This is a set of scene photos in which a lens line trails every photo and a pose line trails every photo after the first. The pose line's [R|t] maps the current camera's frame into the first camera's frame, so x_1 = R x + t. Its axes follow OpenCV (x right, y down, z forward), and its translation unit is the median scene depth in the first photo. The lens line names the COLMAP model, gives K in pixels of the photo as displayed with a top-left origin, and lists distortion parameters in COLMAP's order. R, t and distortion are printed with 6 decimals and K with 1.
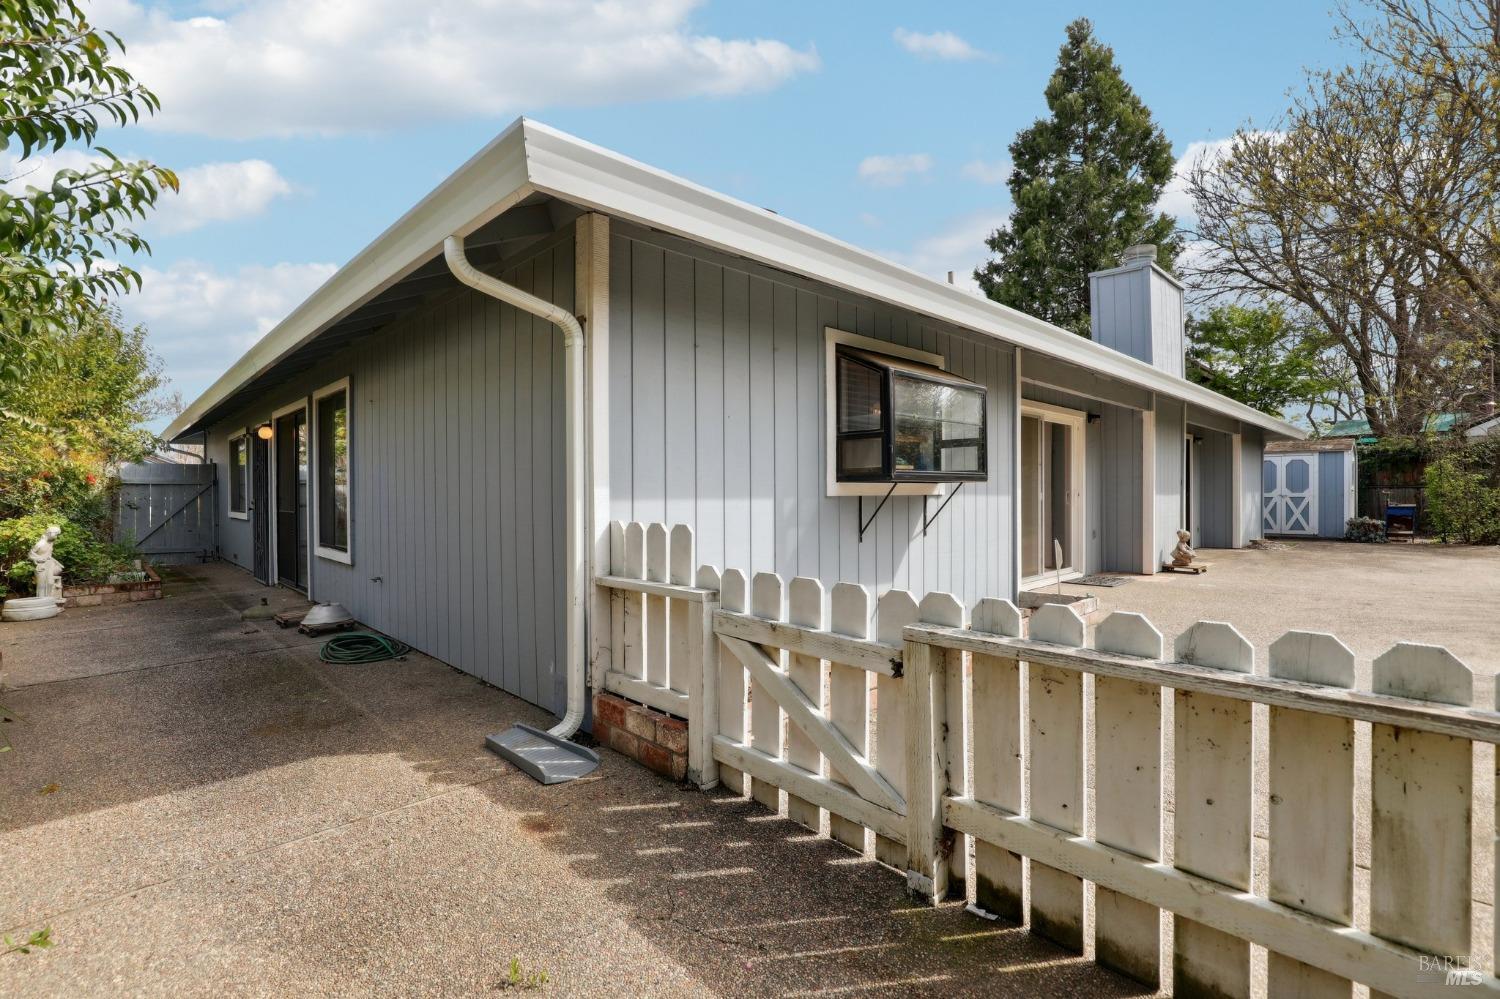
lens RADIAL K [[694.2, 0, 749.2], [0, 694.2, 493.9], [0, 0, 1]] dist [-0.012747, 0.000127]
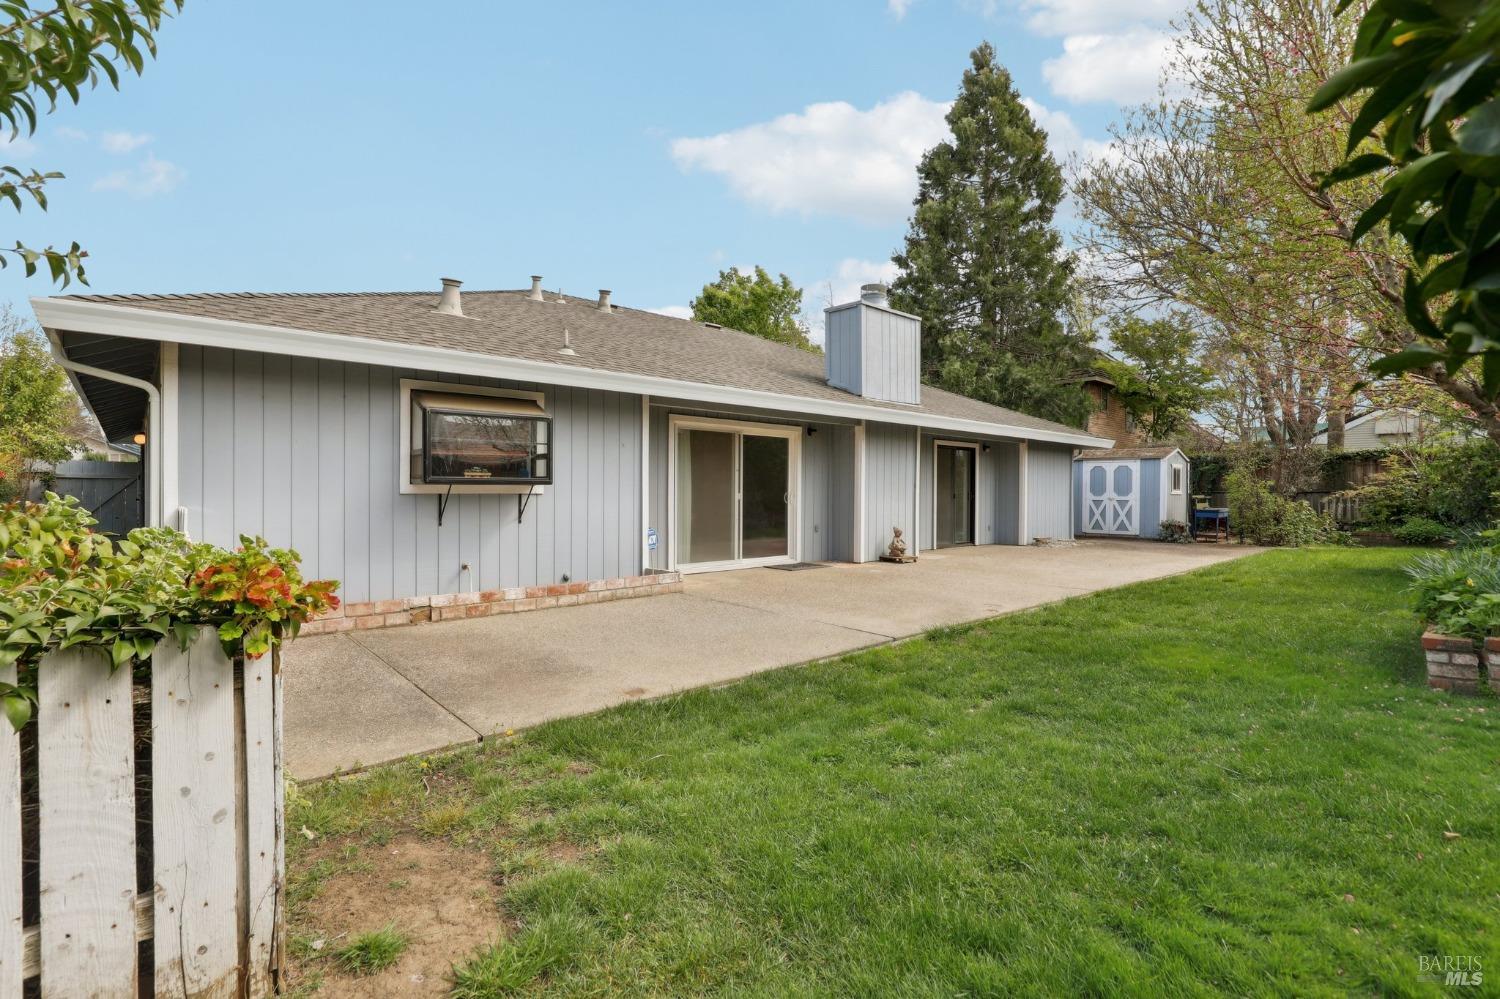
lens RADIAL K [[701.7, 0, 746.3], [0, 701.7, 490.1], [0, 0, 1]] dist [-0.006321, 0.001701]
pose [[0.999259, 0.010714, -0.036981, 0.246500], [-0.010815, 0.999938, -0.002532, -0.002183], [0.036952, 0.002930, 0.999313, -0.128595]]
